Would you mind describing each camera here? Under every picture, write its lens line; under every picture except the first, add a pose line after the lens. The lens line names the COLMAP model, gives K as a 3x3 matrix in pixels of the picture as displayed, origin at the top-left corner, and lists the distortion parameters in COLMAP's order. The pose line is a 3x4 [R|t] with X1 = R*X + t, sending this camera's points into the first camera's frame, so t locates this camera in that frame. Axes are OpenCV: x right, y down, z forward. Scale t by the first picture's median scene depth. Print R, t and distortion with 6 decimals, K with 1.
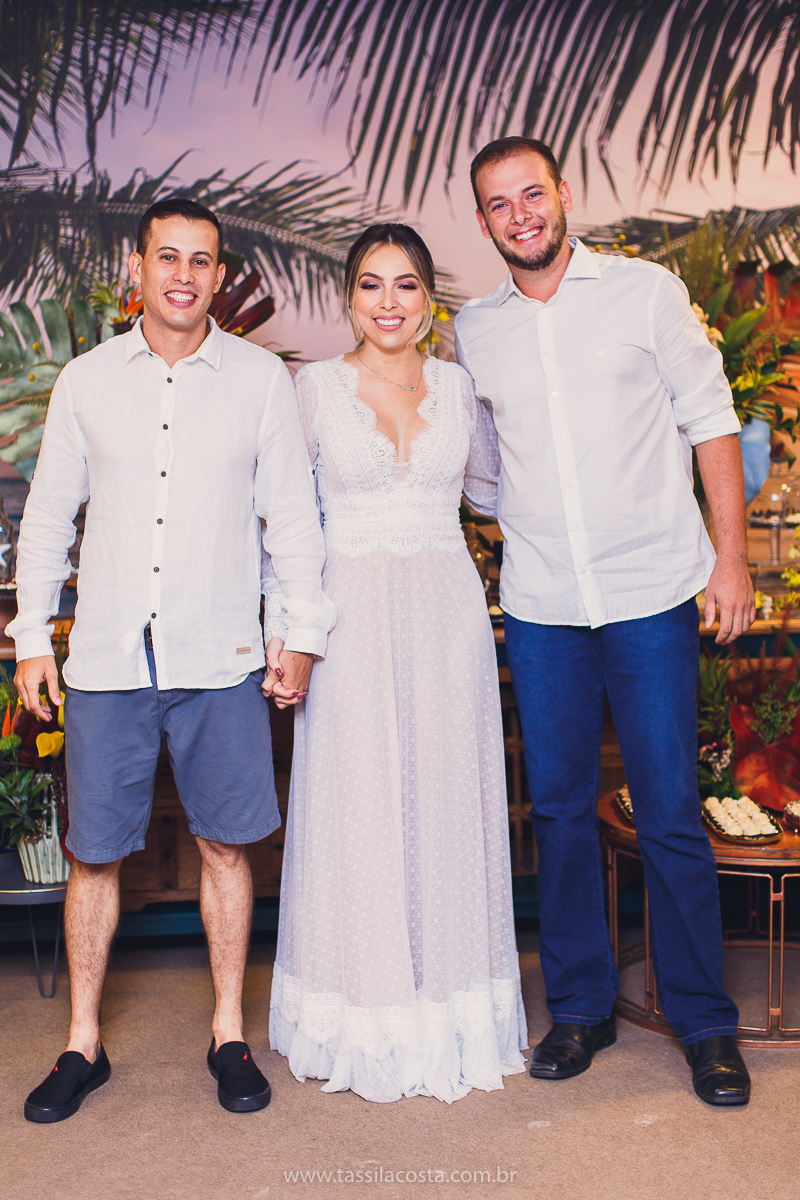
lens RADIAL K [[1996.3, 0, 403.3], [0, 1996.3, 517.8], [0, 0, 1]] dist [0.036976, -0.047338]
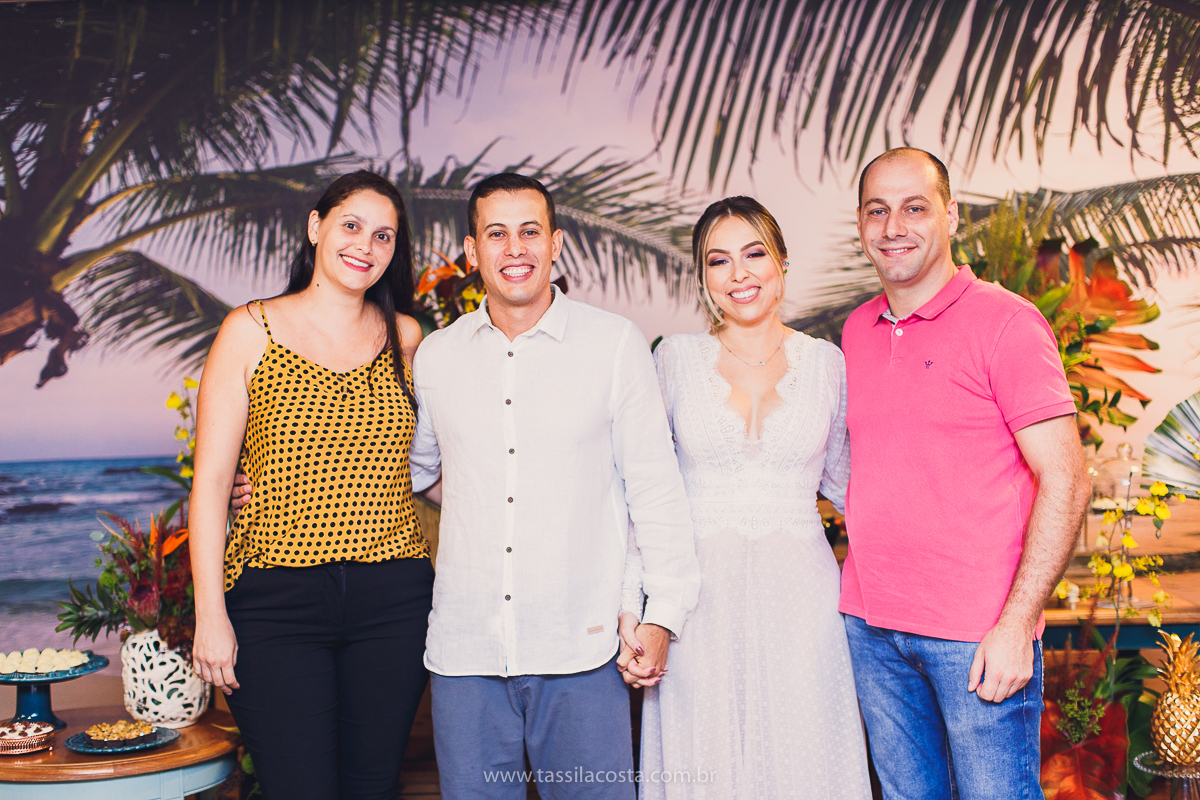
lens RADIAL K [[1734.8, 0, 597.7], [0, 1734.8, 400.1], [0, 0, 1]] dist [0.023966, -0.001506]
pose [[0.995652, 0.002956, -0.093105, 0.027176], [-0.007365, 0.998865, -0.047053, -0.007112], [0.092861, 0.047534, 0.994544, 0.122129]]
